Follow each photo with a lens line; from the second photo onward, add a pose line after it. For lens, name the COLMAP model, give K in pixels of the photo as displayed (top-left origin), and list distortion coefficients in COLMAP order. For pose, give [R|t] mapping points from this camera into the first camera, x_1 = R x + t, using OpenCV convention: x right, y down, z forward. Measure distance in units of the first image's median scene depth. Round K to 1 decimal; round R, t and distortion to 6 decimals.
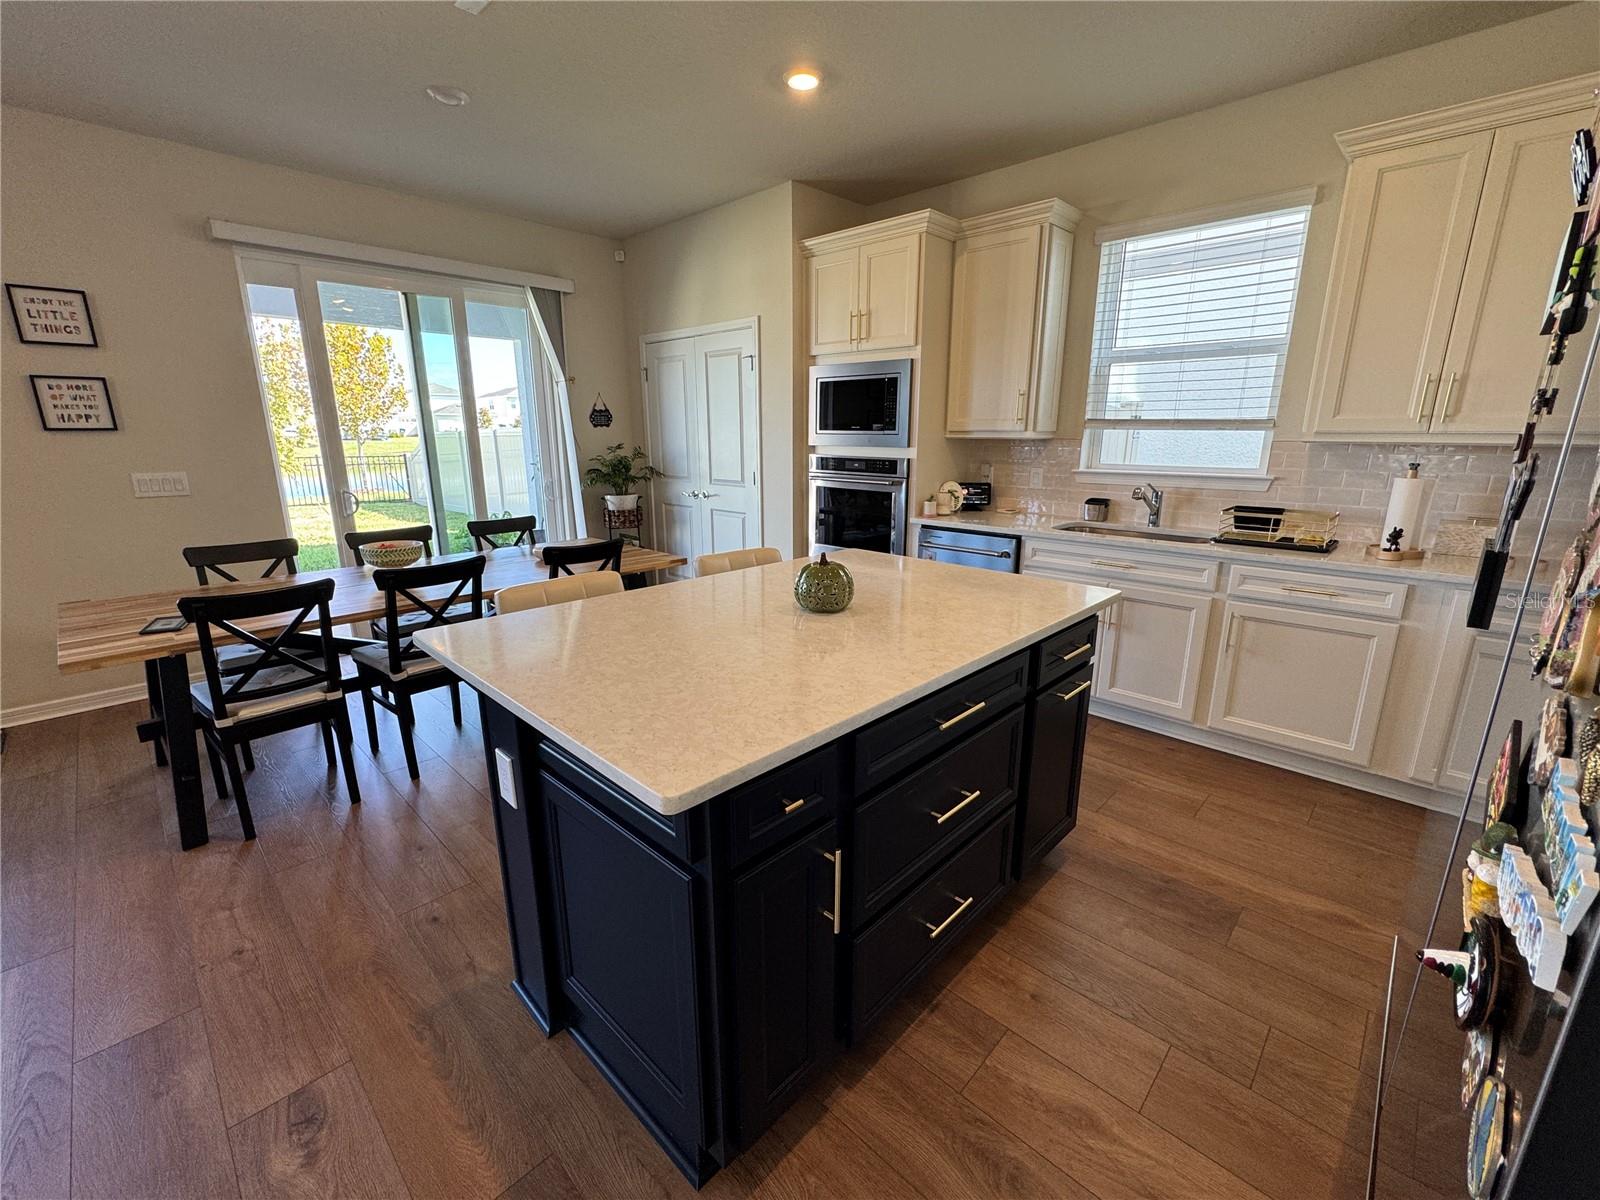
lens RADIAL K [[670.6, 0, 797.3], [0, 670.6, 601.4], [0, 0, 1]] dist [-0.002860, -0.000371]
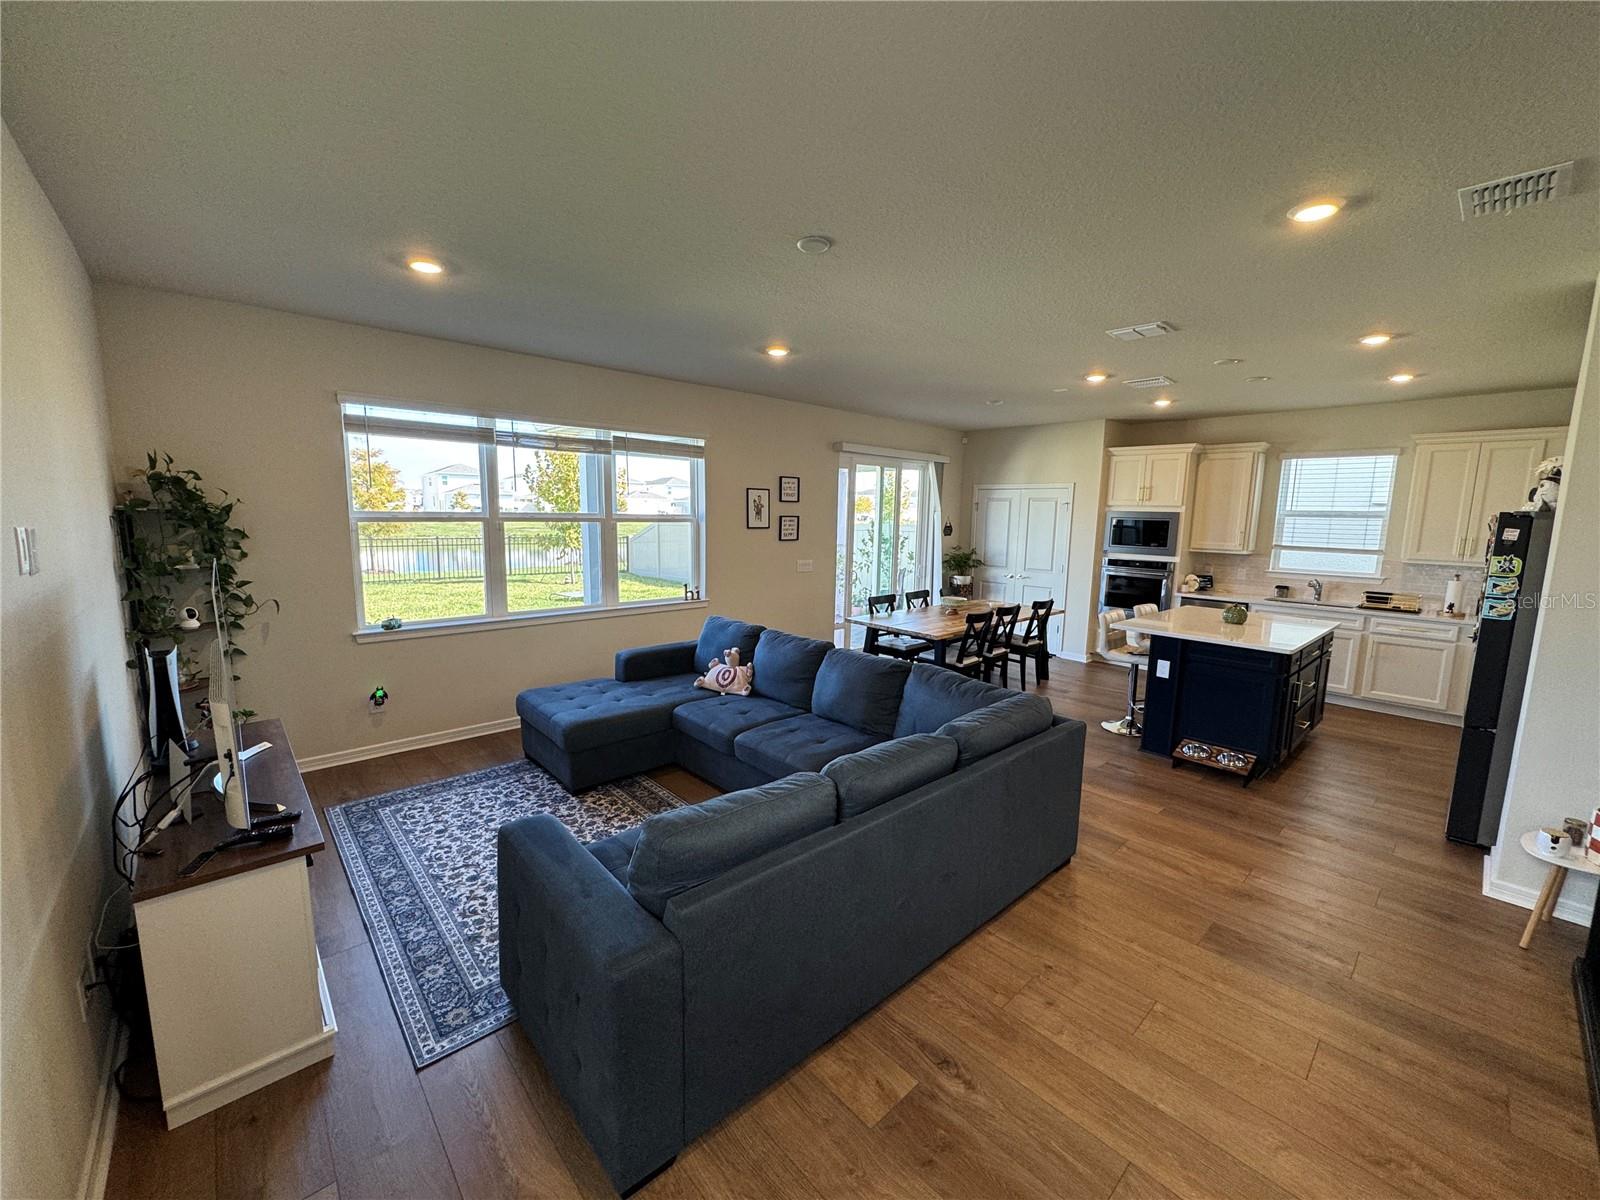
lens RADIAL K [[635.3, 0, 796.4], [0, 635.3, 599.1], [0, 0, 1]] dist [-0.003827, 0.000144]
pose [[0.997461, 0.029792, -0.064678, -0.808973], [-0.037053, 0.992773, -0.114142, 0.141052], [0.060810, 0.116249, 0.991357, -0.865644]]
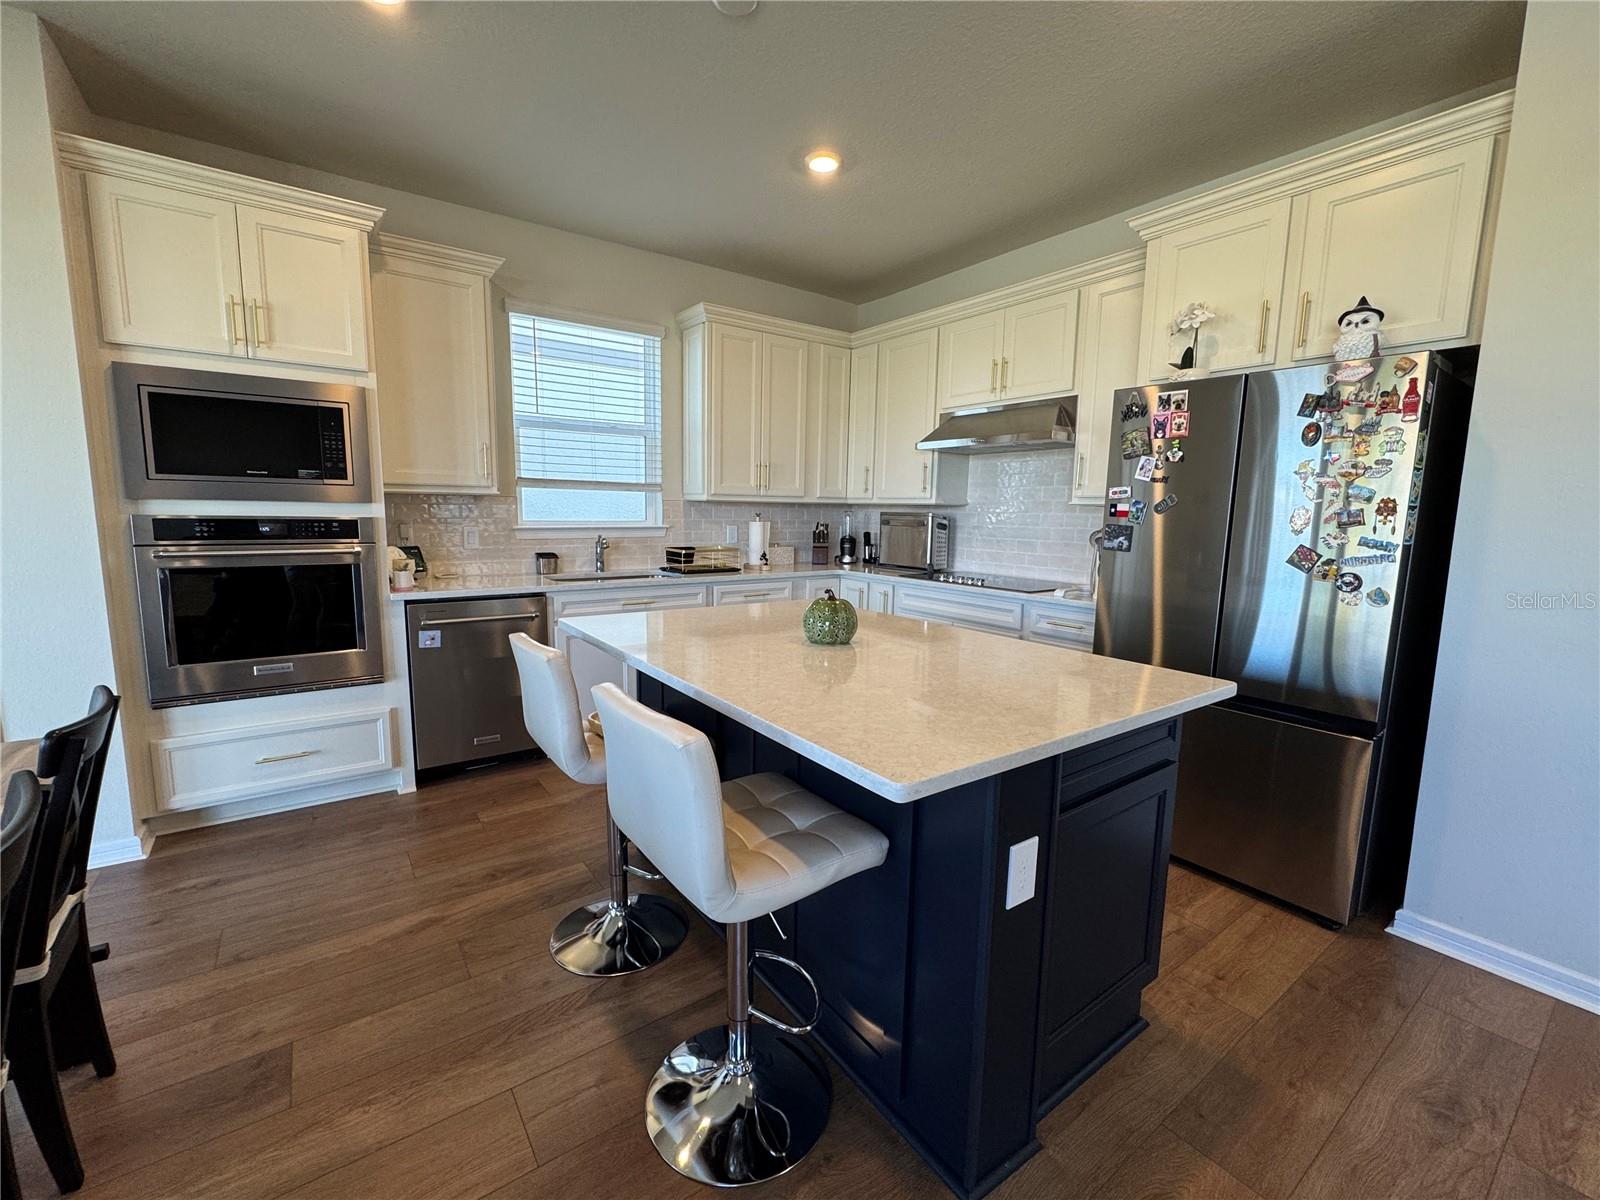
lens RADIAL K [[670.6, 0, 798.9], [0, 670.6, 601.6], [0, 0, 1]] dist [-0.002860, -0.000371]
pose [[0.177595, -0.130230, 0.975449, -0.508925], [0.230280, 0.969186, 0.087467, -0.079081], [-0.956782, 0.209092, 0.202112, 0.422048]]
